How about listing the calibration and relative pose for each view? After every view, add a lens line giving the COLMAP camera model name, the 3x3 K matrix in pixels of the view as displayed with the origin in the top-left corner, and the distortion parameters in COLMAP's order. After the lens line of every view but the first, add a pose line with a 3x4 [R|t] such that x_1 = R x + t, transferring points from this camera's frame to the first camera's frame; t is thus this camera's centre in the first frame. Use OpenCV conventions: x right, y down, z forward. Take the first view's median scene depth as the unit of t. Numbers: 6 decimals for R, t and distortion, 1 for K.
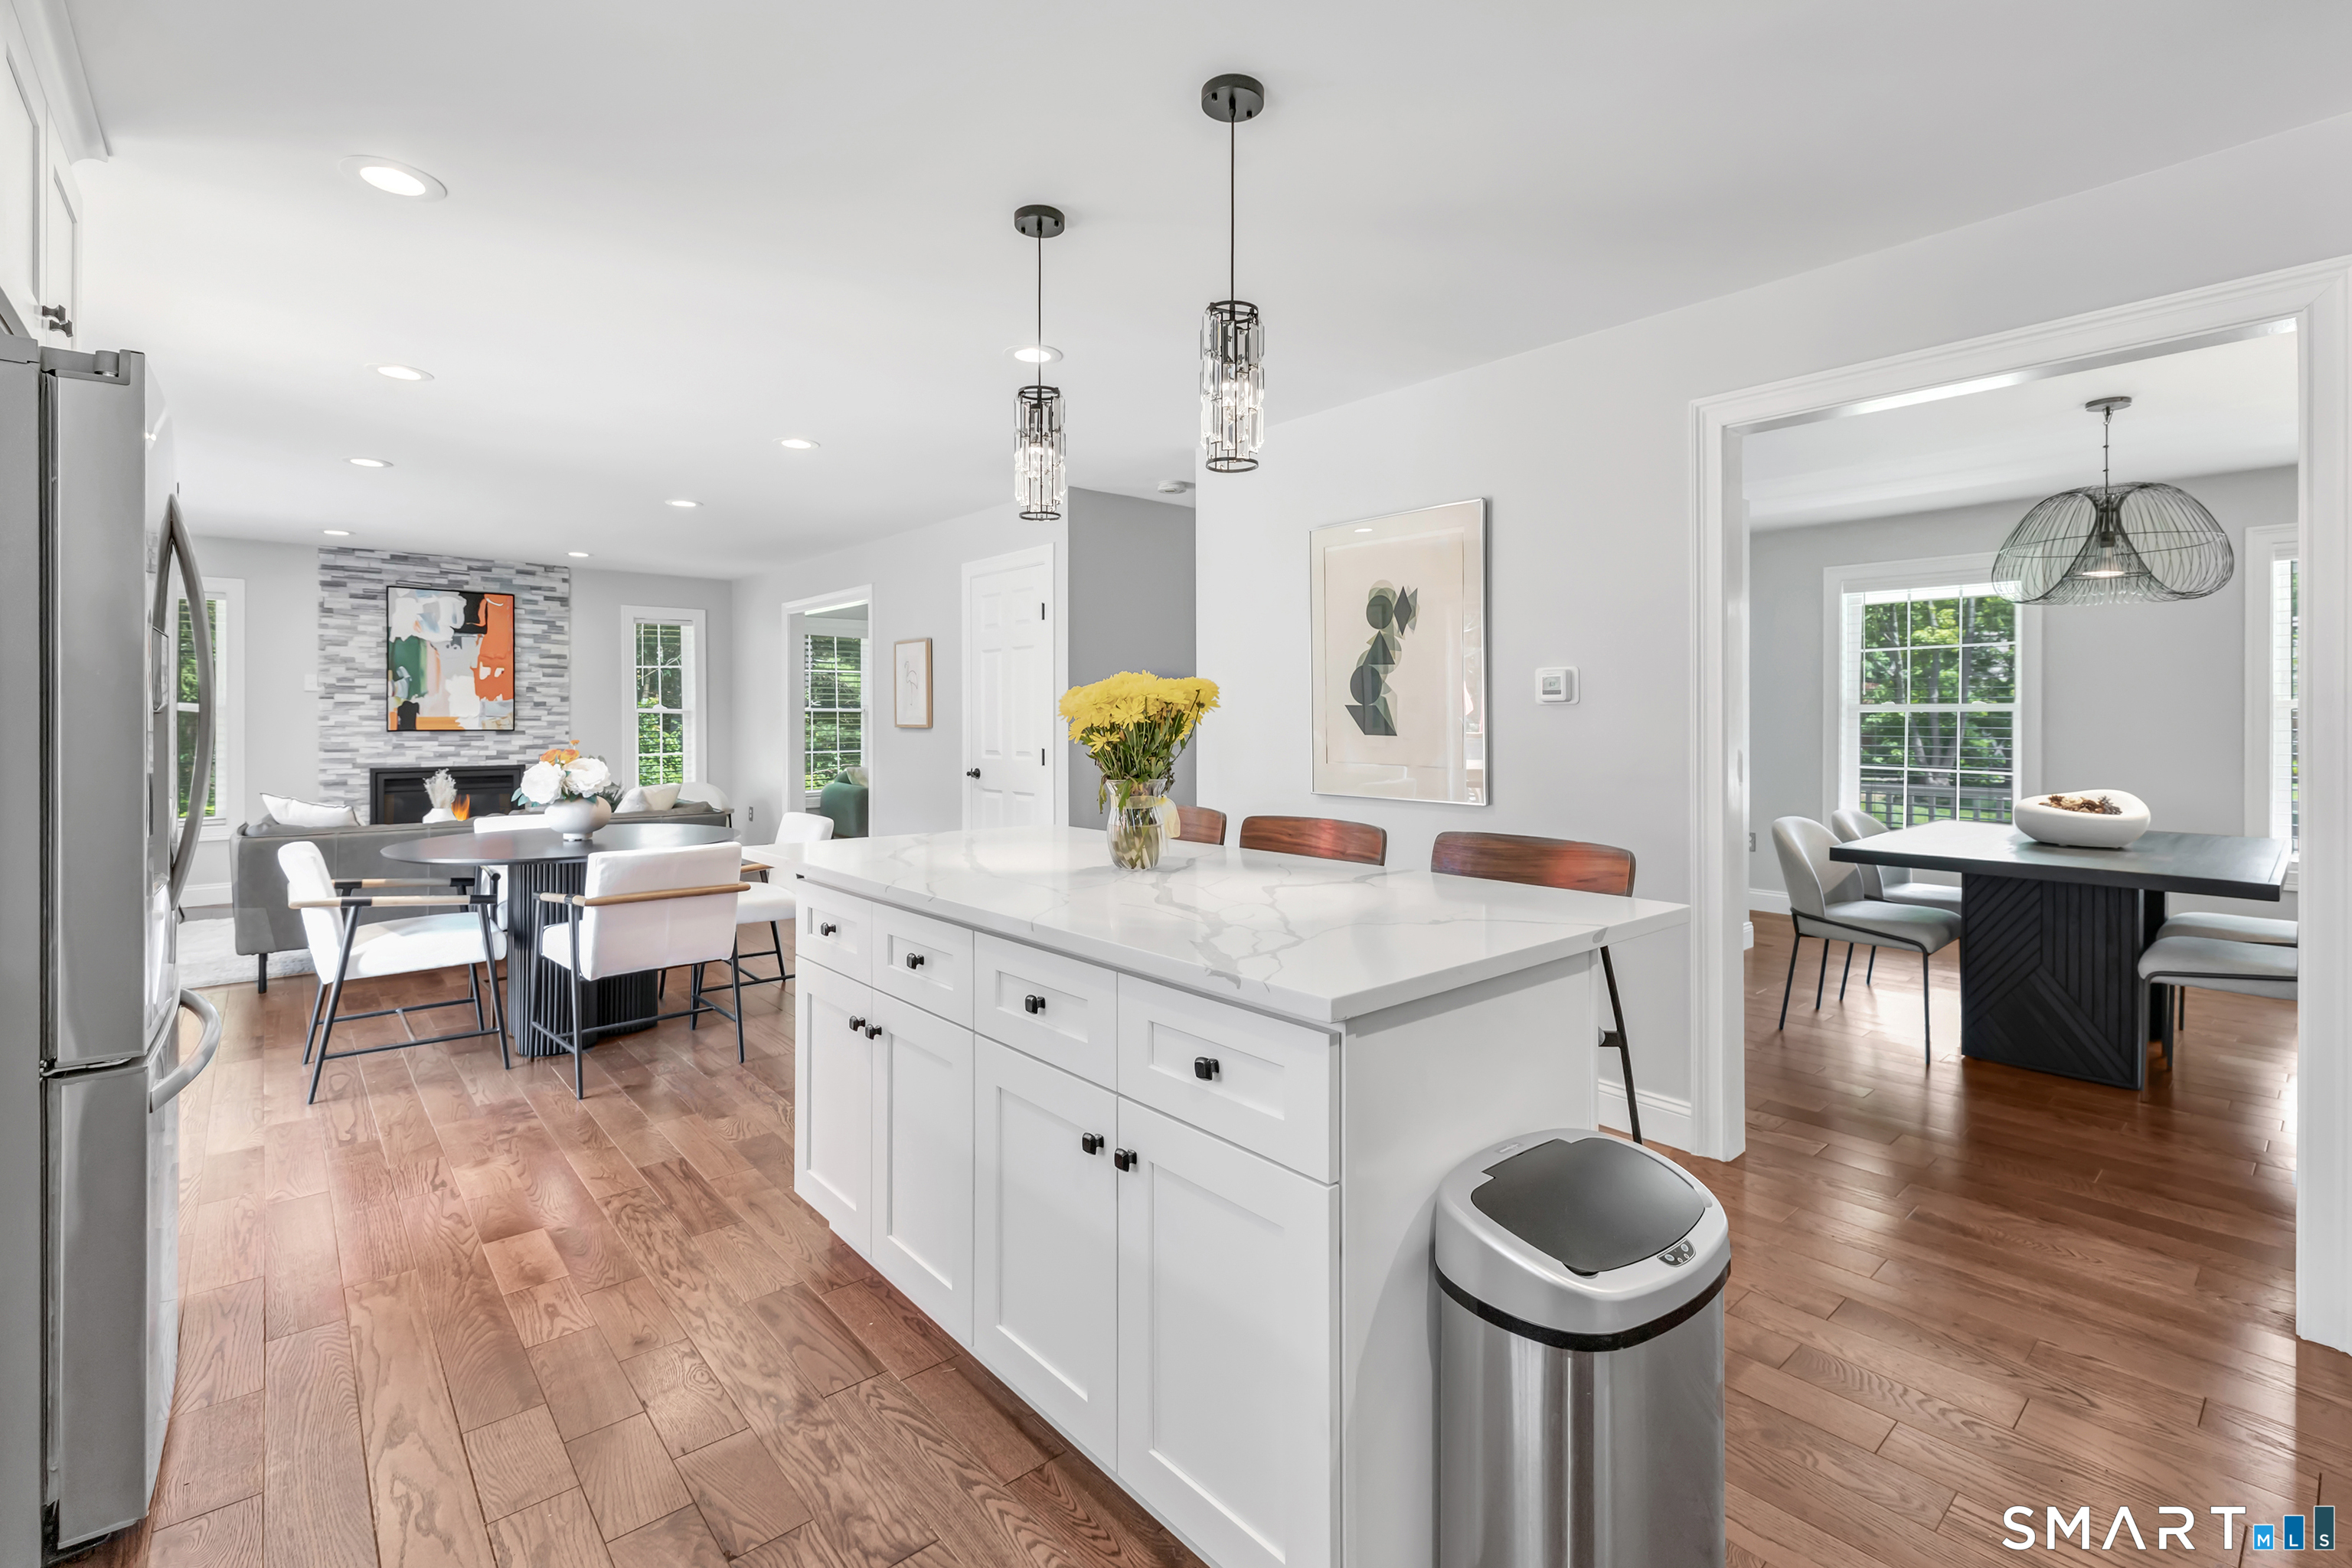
lens RADIAL K [[1036.8, 0, 1174.4], [0, 1036.8, 717.6], [0, 0, 1]] dist [-0.001202, 0.001402]
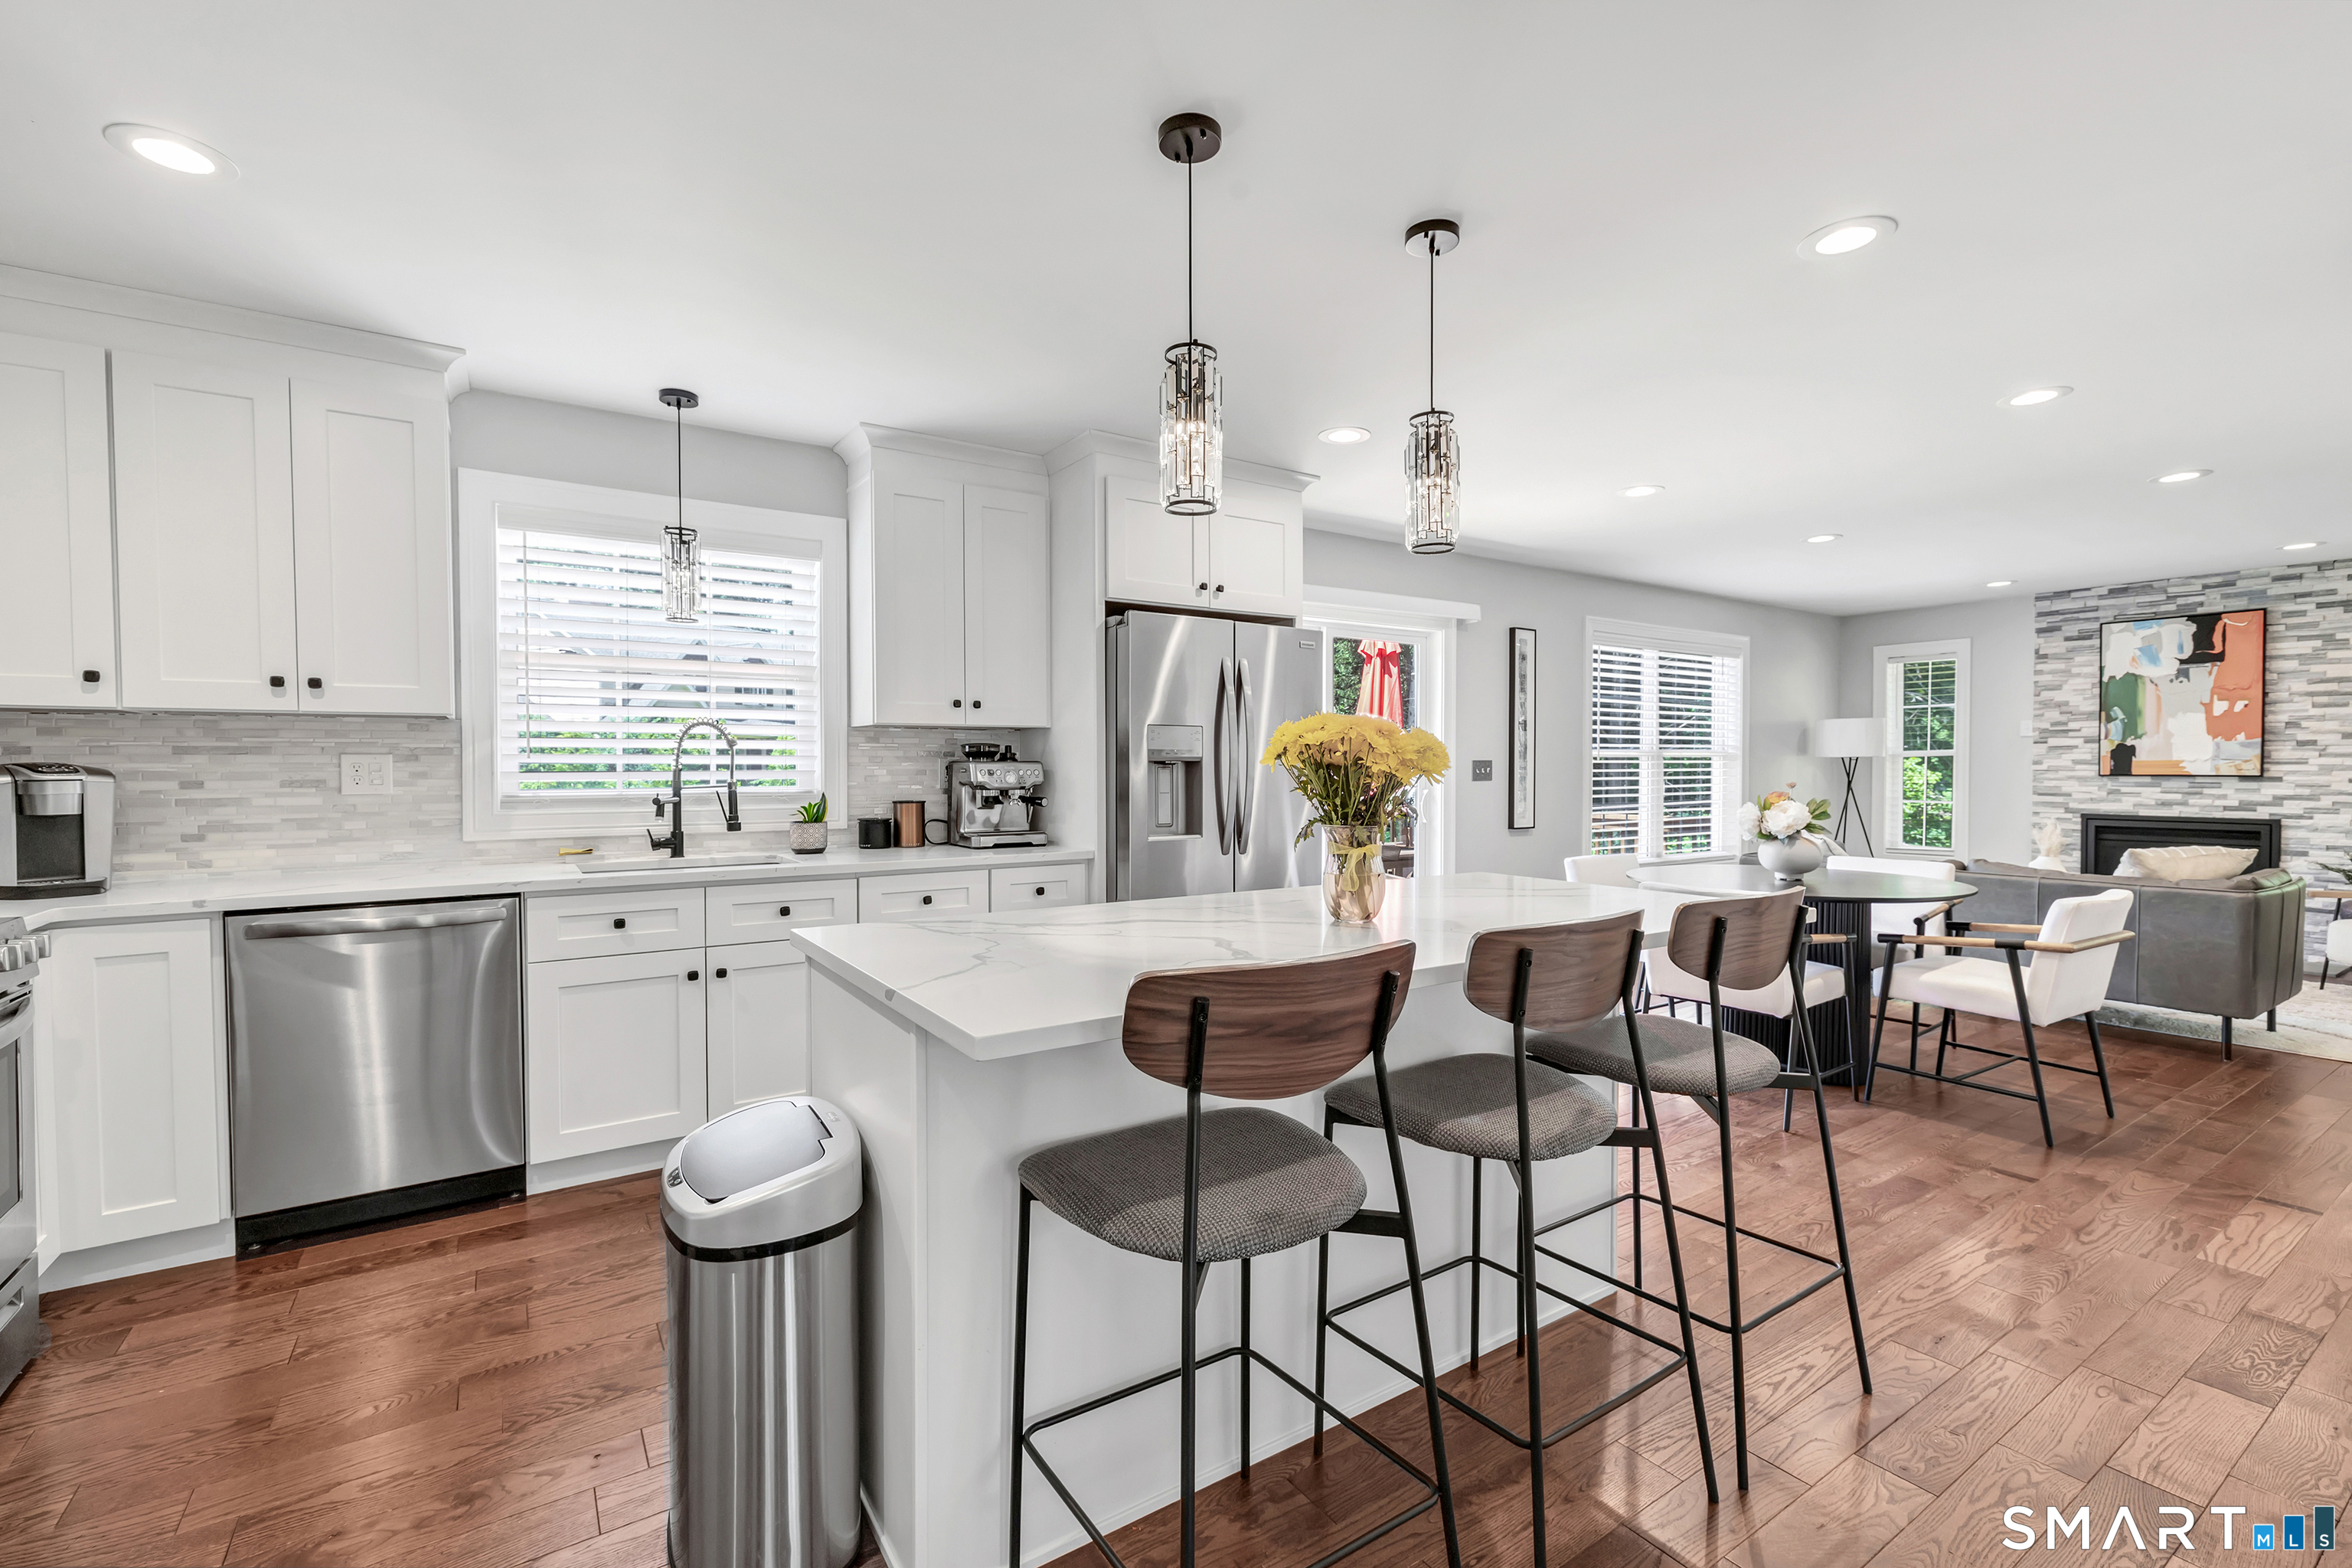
lens RADIAL K [[1036.8, 0, 1172.3], [0, 1036.8, 789.2], [0, 0, 1]] dist [-0.001202, 0.001402]
pose [[-0.136787, 0.021419, -0.990369, 0.299985], [0.003289, 0.999771, 0.021168, 0.002428], [0.990595, -0.000362, -0.136826, 0.281762]]
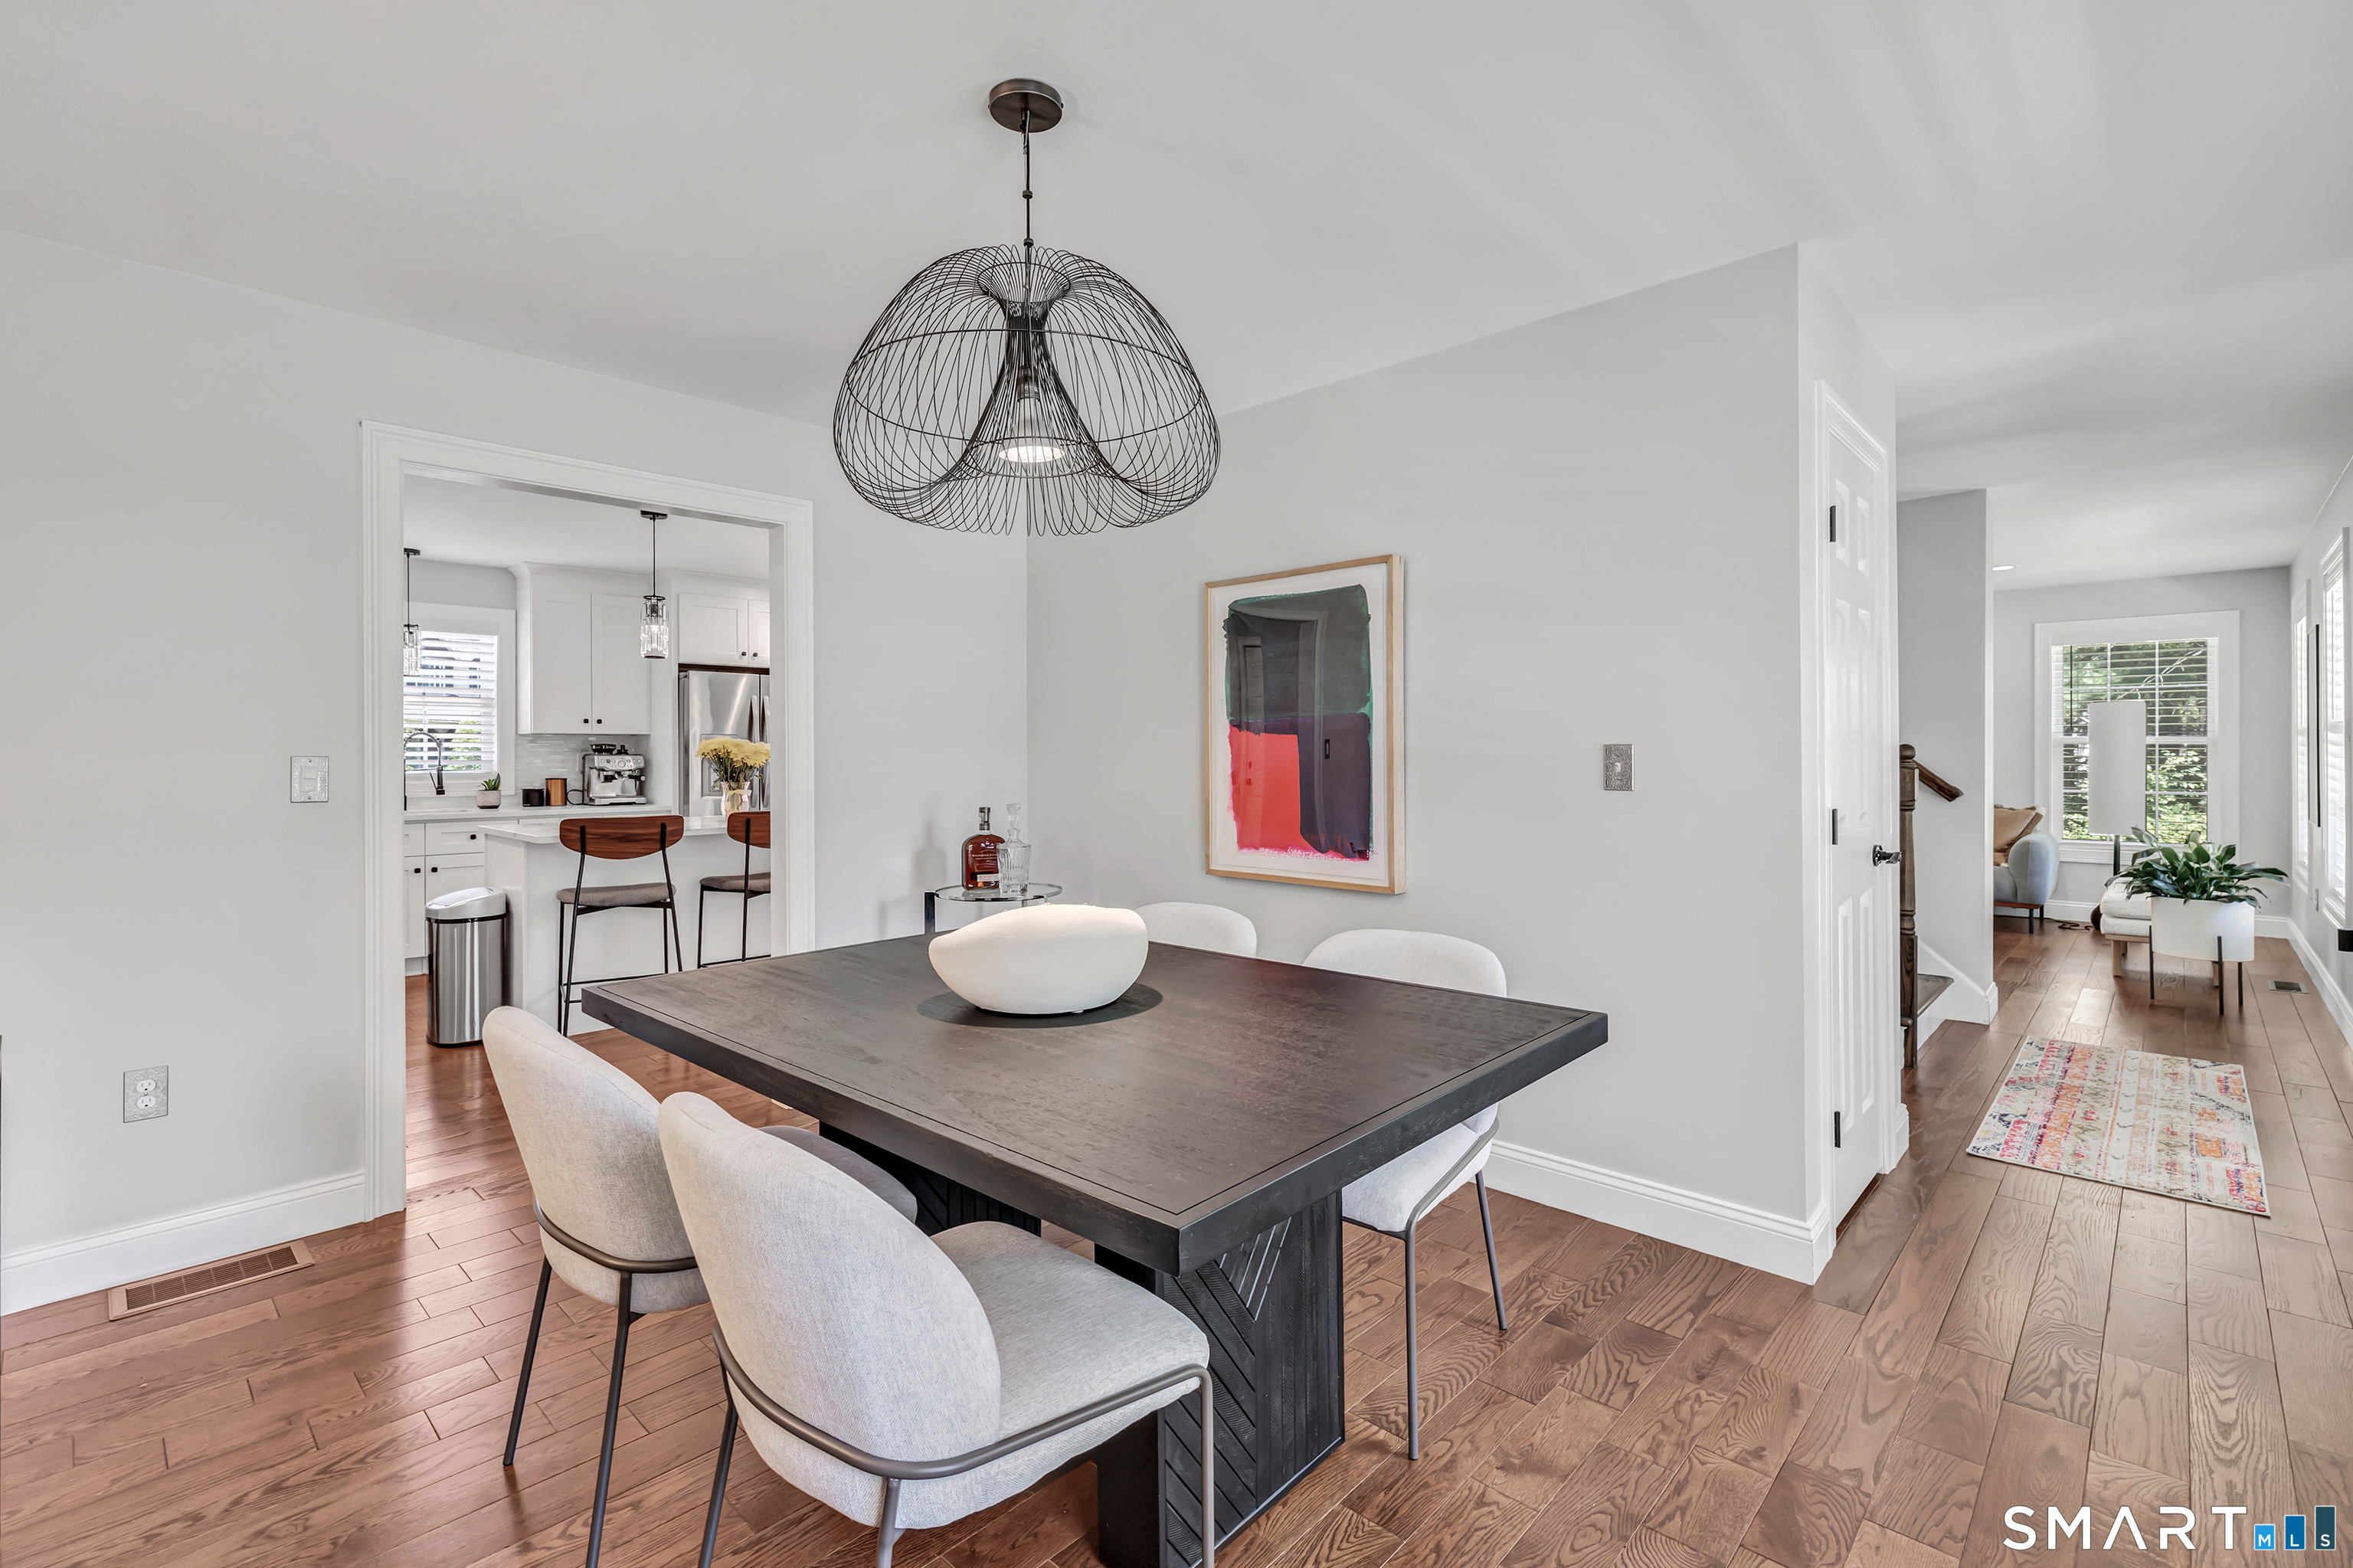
lens RADIAL K [[1037.3, 0, 1158.0], [0, 1037.3, 758.6], [0, 0, 1]] dist [-0.001202, 0.001402]
pose [[0.092182, 0.001384, -0.995741, 0.755712], [0.005427, 0.999983, 0.001892, 0.003598], [0.995727, -0.005578, 0.092173, 0.523303]]
